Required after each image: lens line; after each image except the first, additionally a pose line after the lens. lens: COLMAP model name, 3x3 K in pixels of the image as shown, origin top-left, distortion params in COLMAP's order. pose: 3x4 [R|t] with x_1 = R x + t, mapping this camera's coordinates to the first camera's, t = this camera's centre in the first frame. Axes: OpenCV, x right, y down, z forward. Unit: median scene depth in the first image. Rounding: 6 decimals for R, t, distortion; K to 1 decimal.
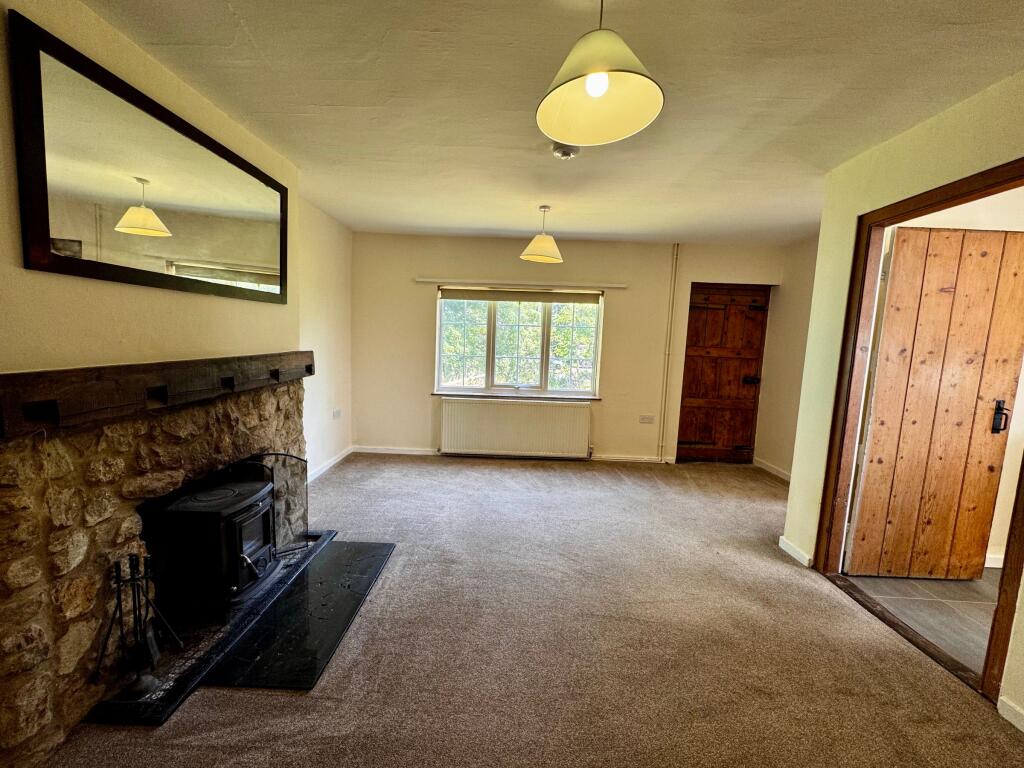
lens RADIAL K [[406.9, 0, 511.9], [0, 406.9, 384.1], [0, 0, 1]] dist [-0.001802, -0.000143]
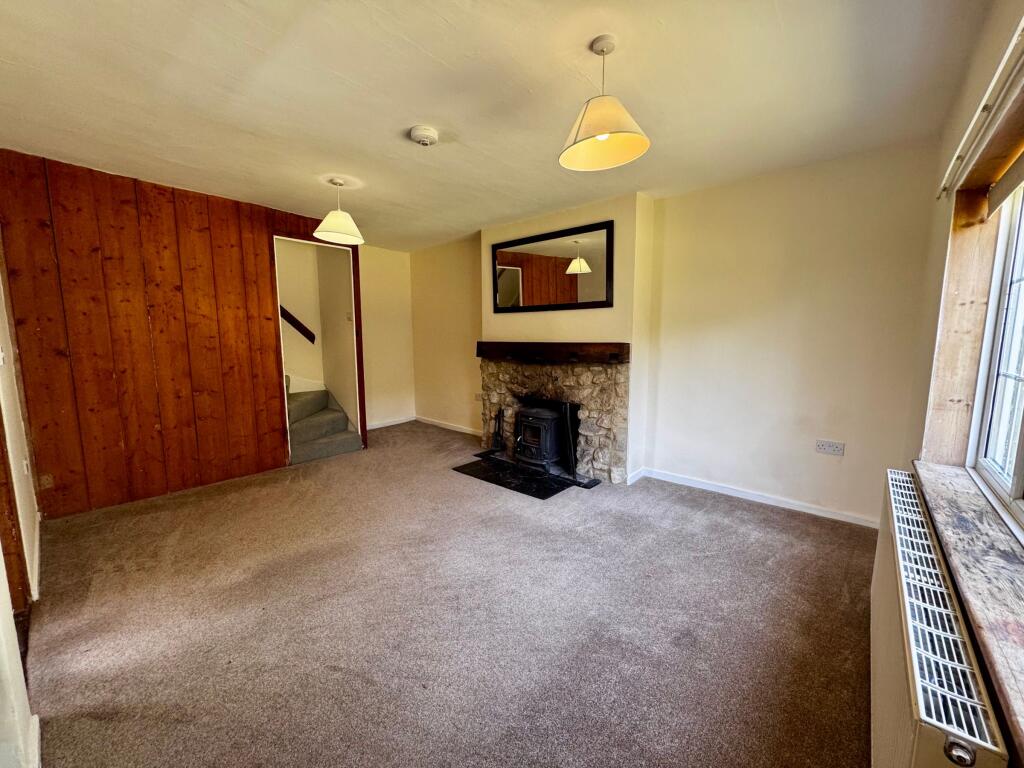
lens RADIAL K [[406.9, 0, 512.8], [0, 406.9, 382.8], [0, 0, 1]] dist [-0.001802, -0.000143]
pose [[-0.656551, 0.047951, -0.752756, 0.767427], [-0.111791, 0.980770, 0.159979, -0.147987], [0.745951, 0.189186, -0.638565, 1.881591]]
